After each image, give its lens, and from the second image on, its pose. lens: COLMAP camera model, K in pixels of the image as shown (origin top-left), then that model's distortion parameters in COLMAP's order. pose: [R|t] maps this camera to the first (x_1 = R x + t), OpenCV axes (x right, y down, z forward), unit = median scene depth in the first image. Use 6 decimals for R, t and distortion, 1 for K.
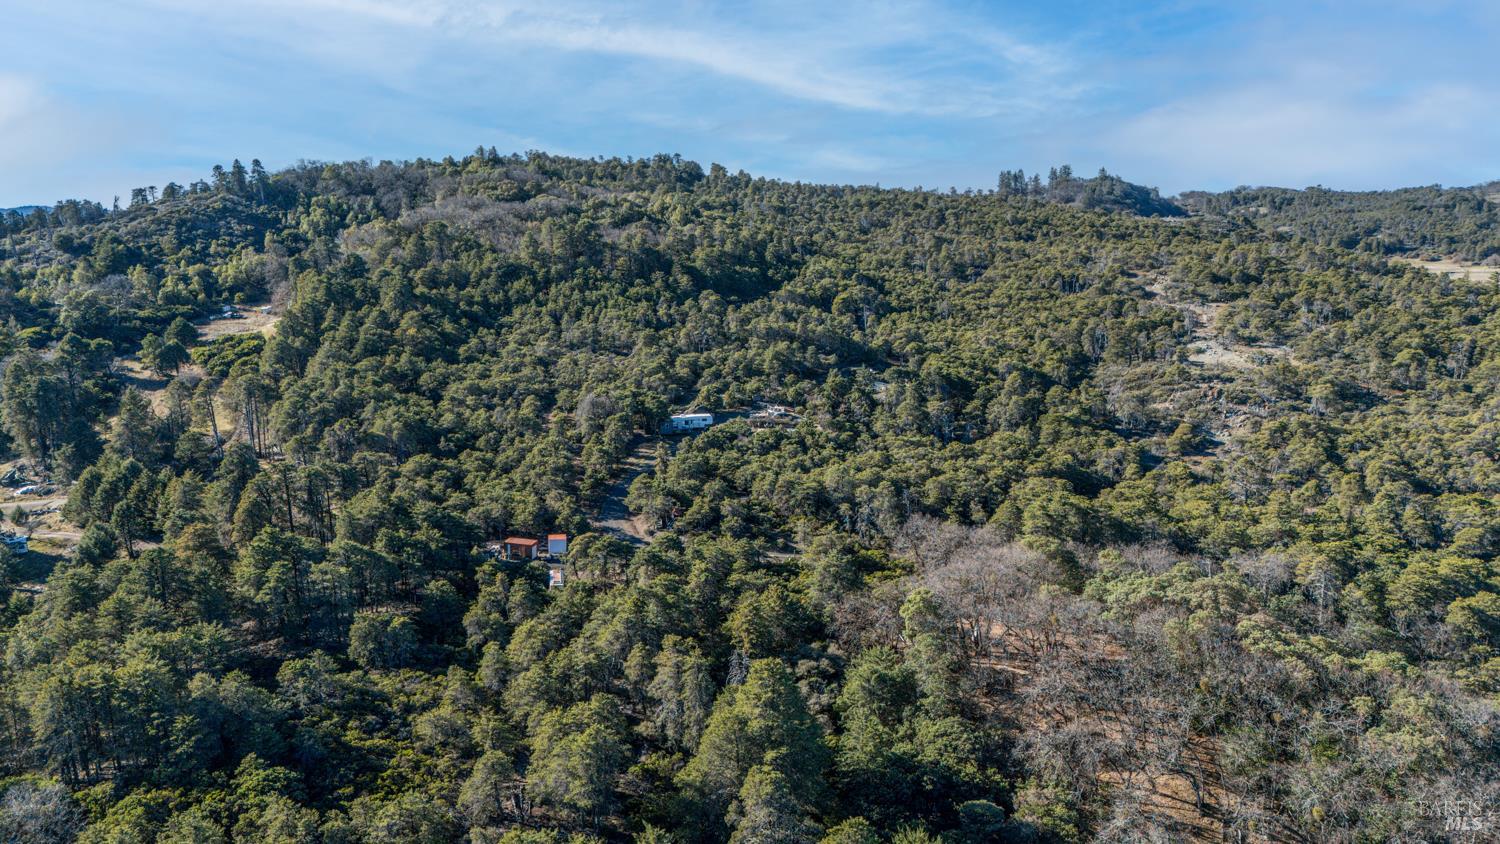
lens RADIAL K [[1068.4, 0, 749.6], [0, 1068.4, 425.6], [0, 0, 1]] dist [-0.002275, -0.011863]
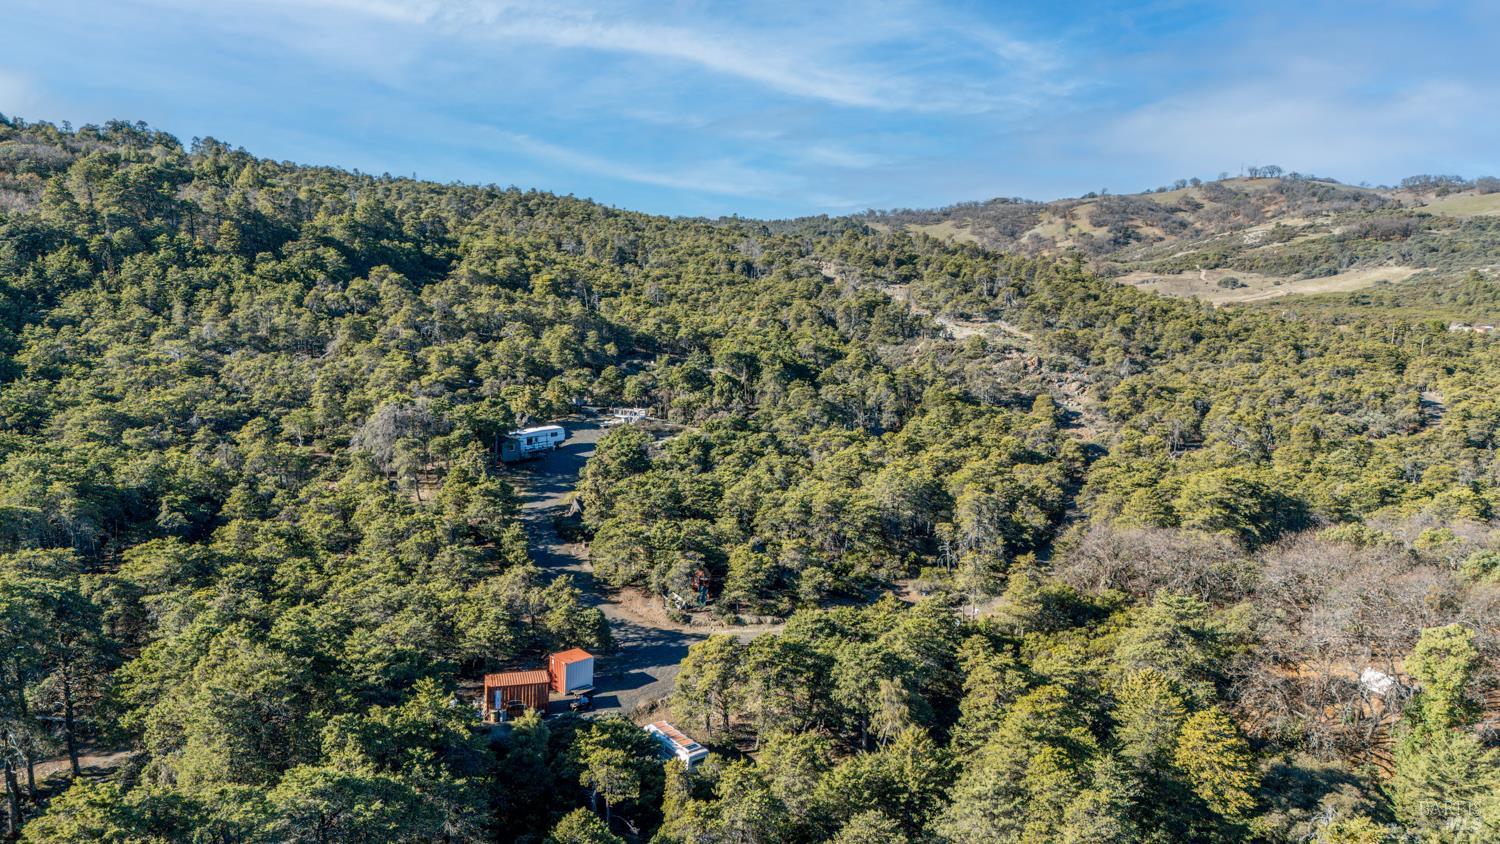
lens RADIAL K [[1068.4, 0, 751.5], [0, 1068.4, 417.8], [0, 0, 1]] dist [-0.002275, -0.011863]
pose [[0.849468, -0.078080, 0.521831, -0.239953], [0.097649, 0.995170, -0.010055, 0.002197], [-0.518526, 0.059497, 0.852989, 0.337030]]
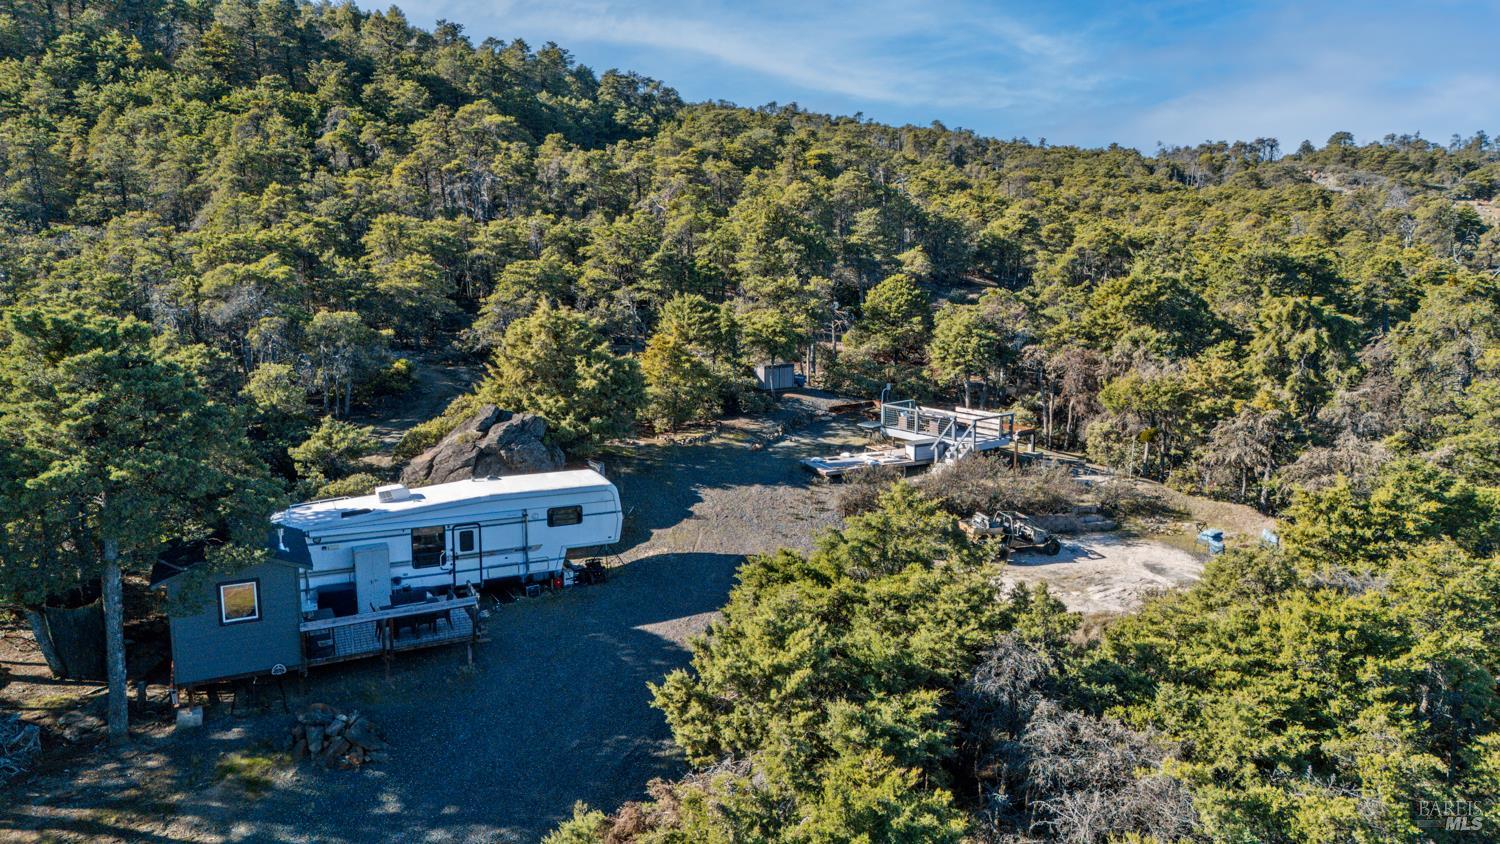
lens RADIAL K [[1068.4, 0, 758.7], [0, 1068.4, 425.0], [0, 0, 1]] dist [-0.002275, -0.011863]
pose [[0.969808, -0.038780, 0.240766, -0.043962], [0.045105, 0.998765, -0.020814, -0.011441], [-0.239661, 0.031045, 0.970360, 0.747020]]
